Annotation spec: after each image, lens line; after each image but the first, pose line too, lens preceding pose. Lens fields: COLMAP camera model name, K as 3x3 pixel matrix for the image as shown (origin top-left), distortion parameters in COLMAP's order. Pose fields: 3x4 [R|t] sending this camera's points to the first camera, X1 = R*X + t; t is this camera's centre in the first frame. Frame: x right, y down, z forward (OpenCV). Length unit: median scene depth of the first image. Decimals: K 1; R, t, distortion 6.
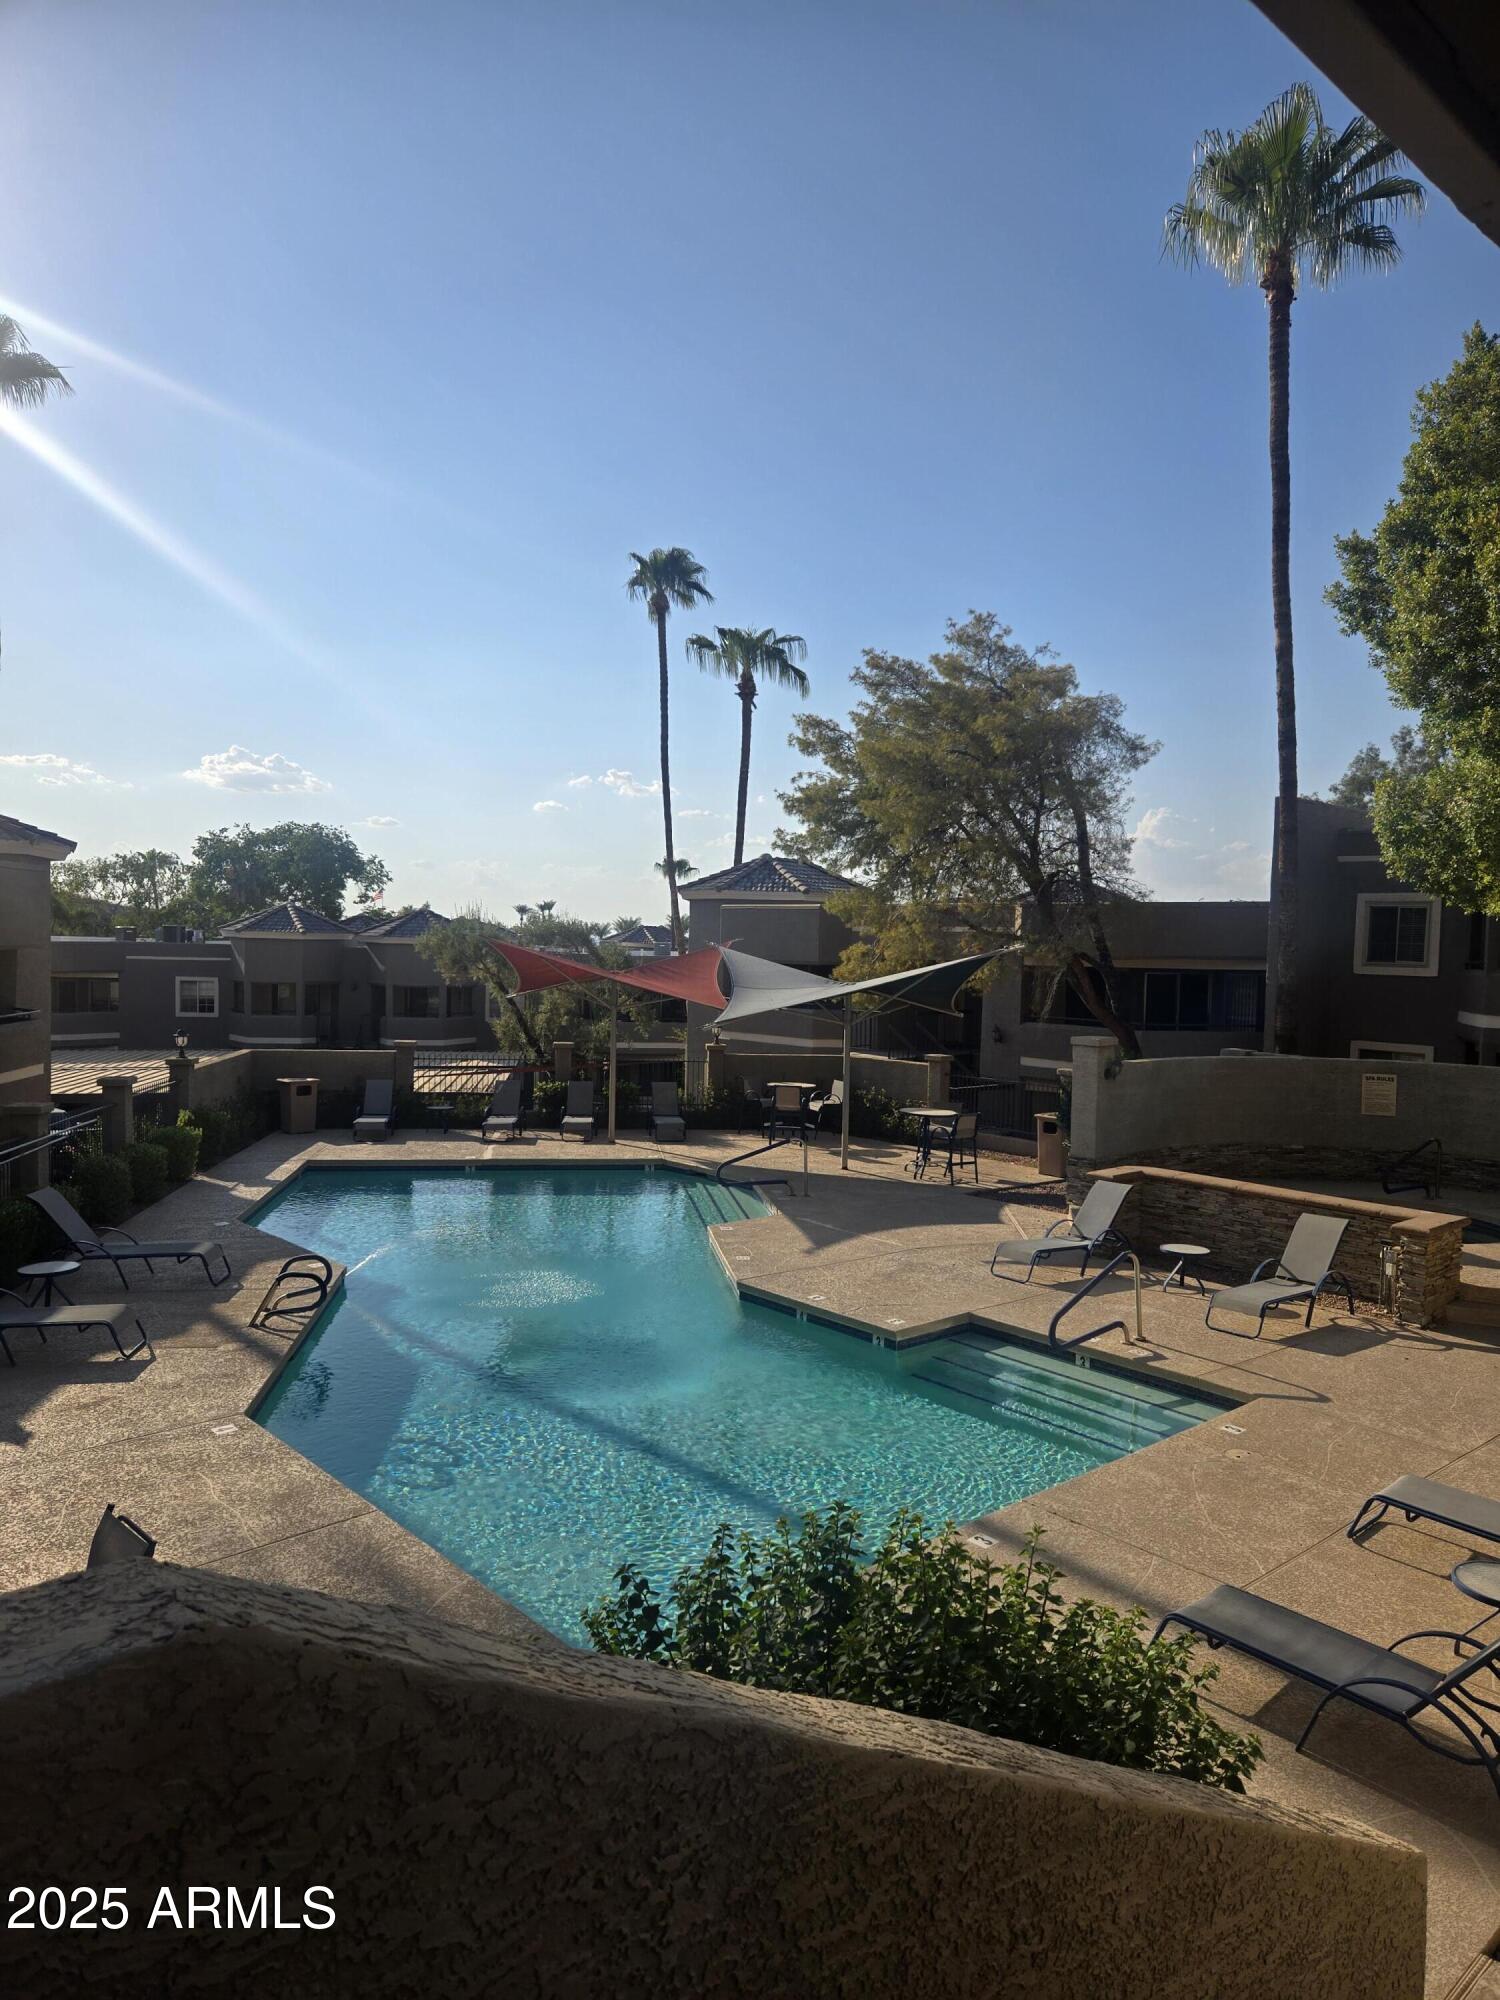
lens RADIAL K [[1342.1, 0, 775.3], [0, 1342.1, 1004.3], [0, 0, 1]] dist [0.051612, -0.033299]
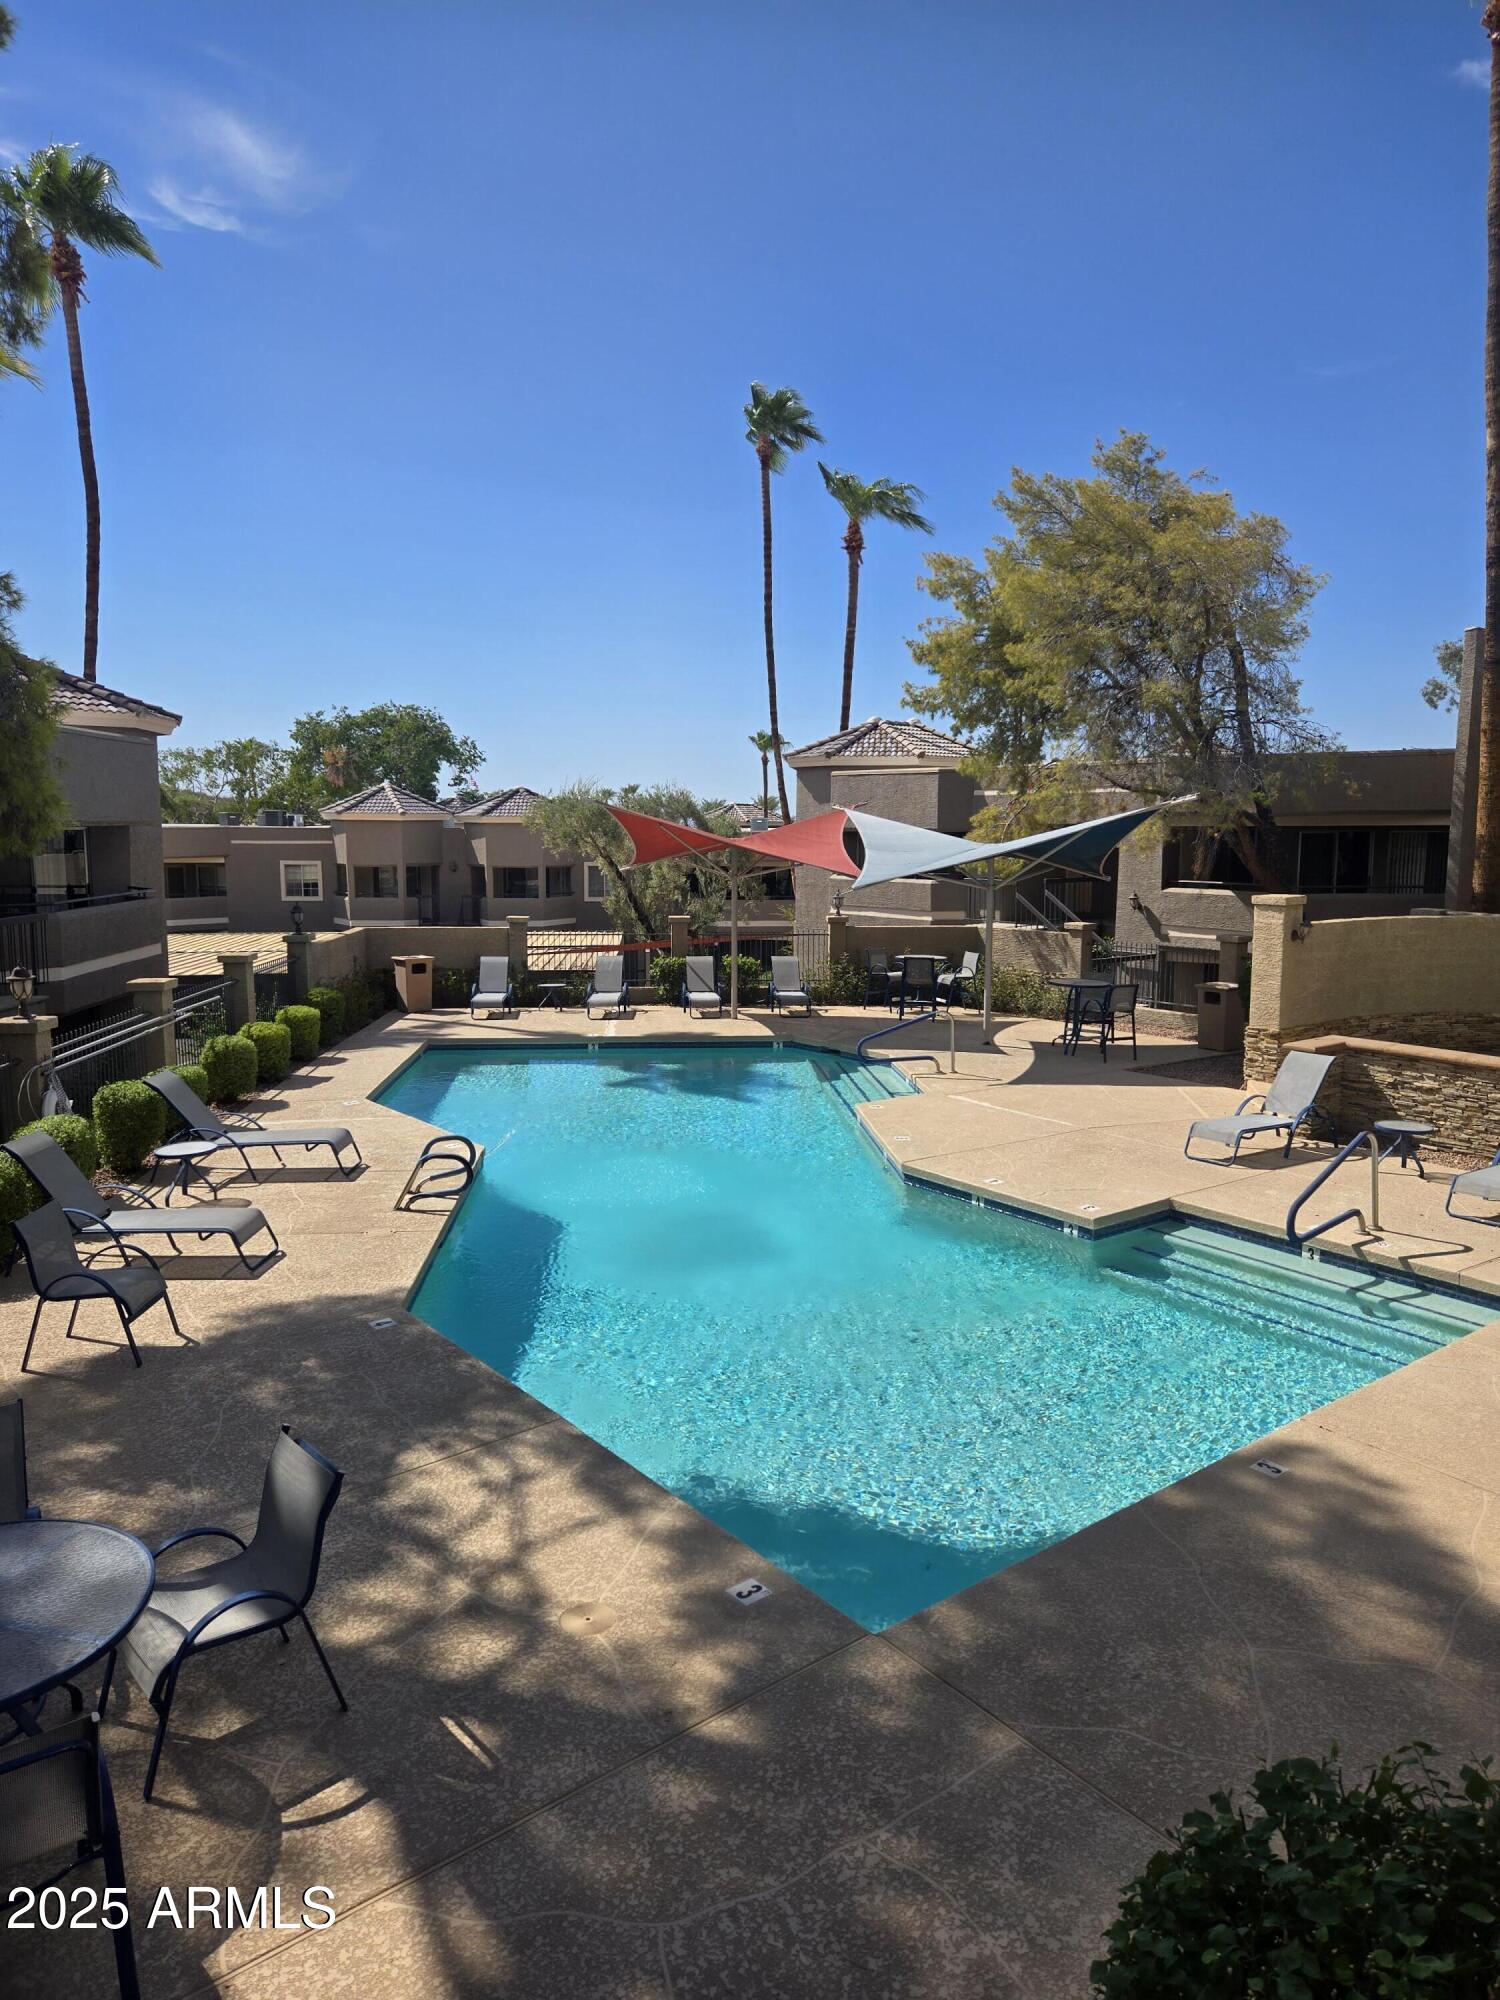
lens RADIAL K [[1342.1, 0, 748.5], [0, 1342.1, 949.9], [0, 0, 1]] dist [0.051612, -0.033299]
pose [[0.996751, -0.013235, -0.079454, -0.035265], [0.016989, 0.998762, 0.046753, 0.009672], [0.078737, -0.047951, 0.995742, 0.051738]]
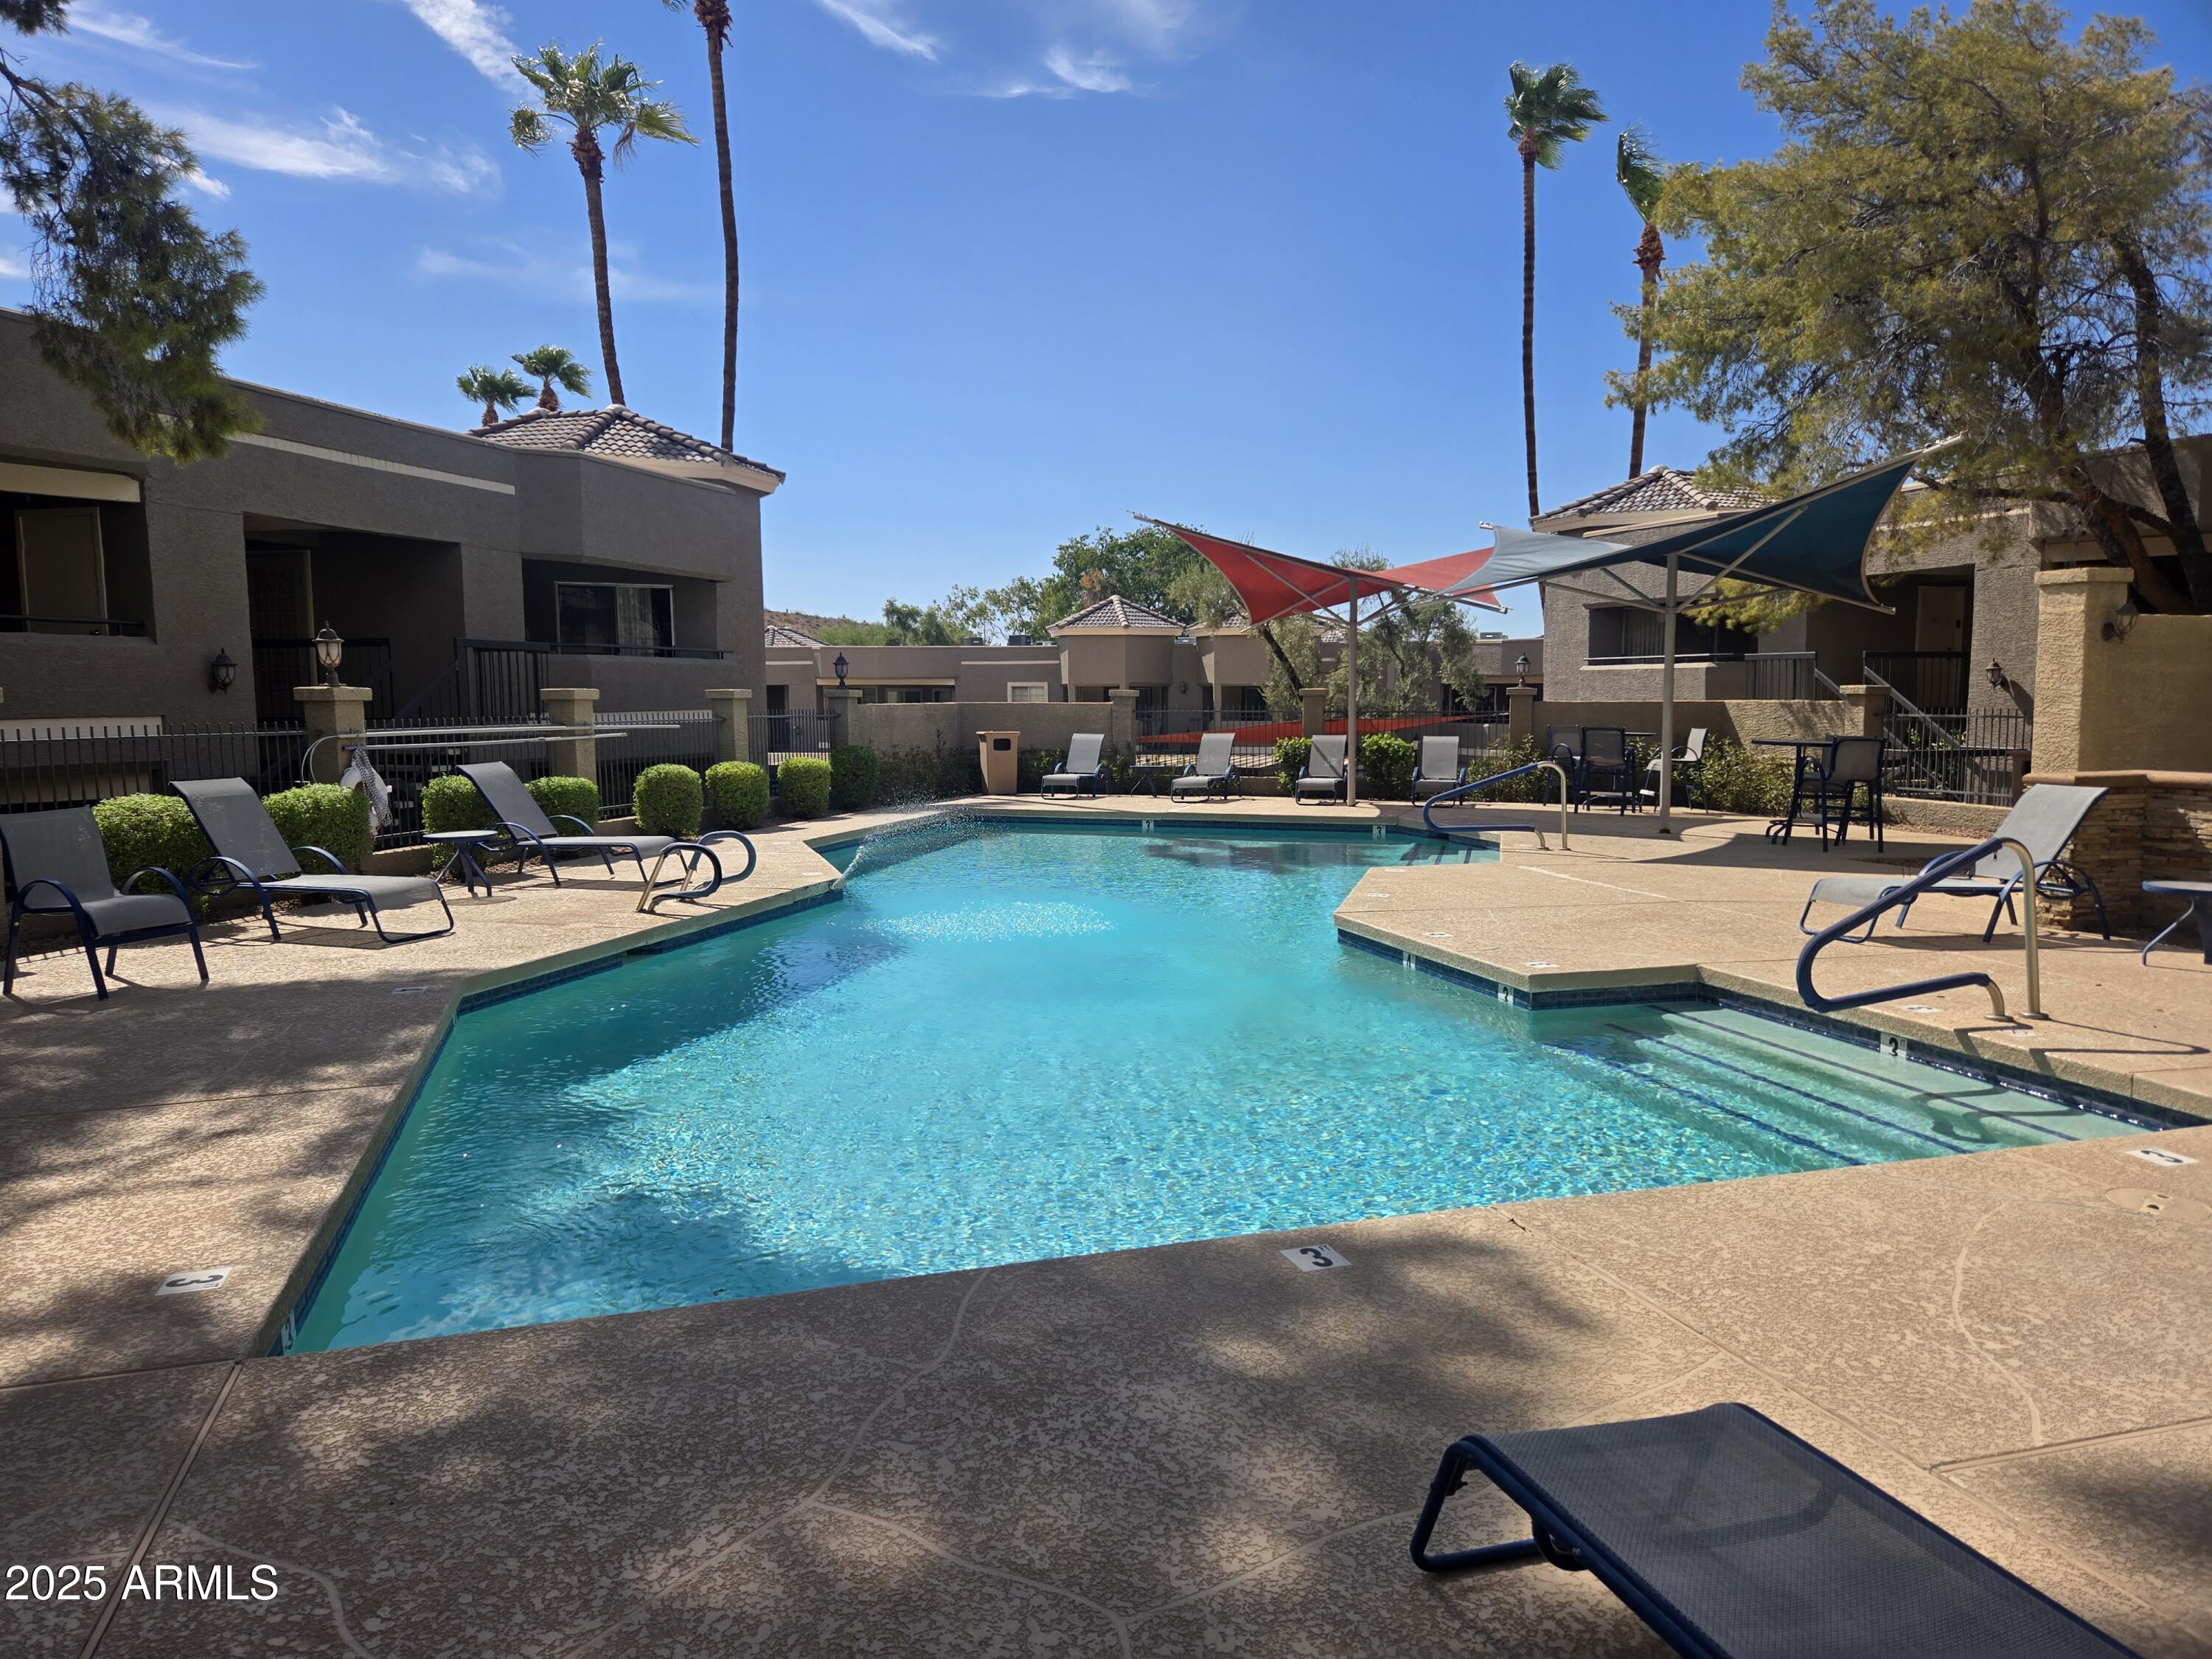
lens RADIAL K [[1484.4, 0, 1107.7], [0, 1484.4, 829.8], [0, 0, 1]] dist [0.051612, -0.033299]
pose [[0.904715, 0.014018, -0.425787, 0.106392], [0.000806, 0.999400, 0.034615, 0.086271], [0.426017, -0.031660, 0.904161, 0.191298]]
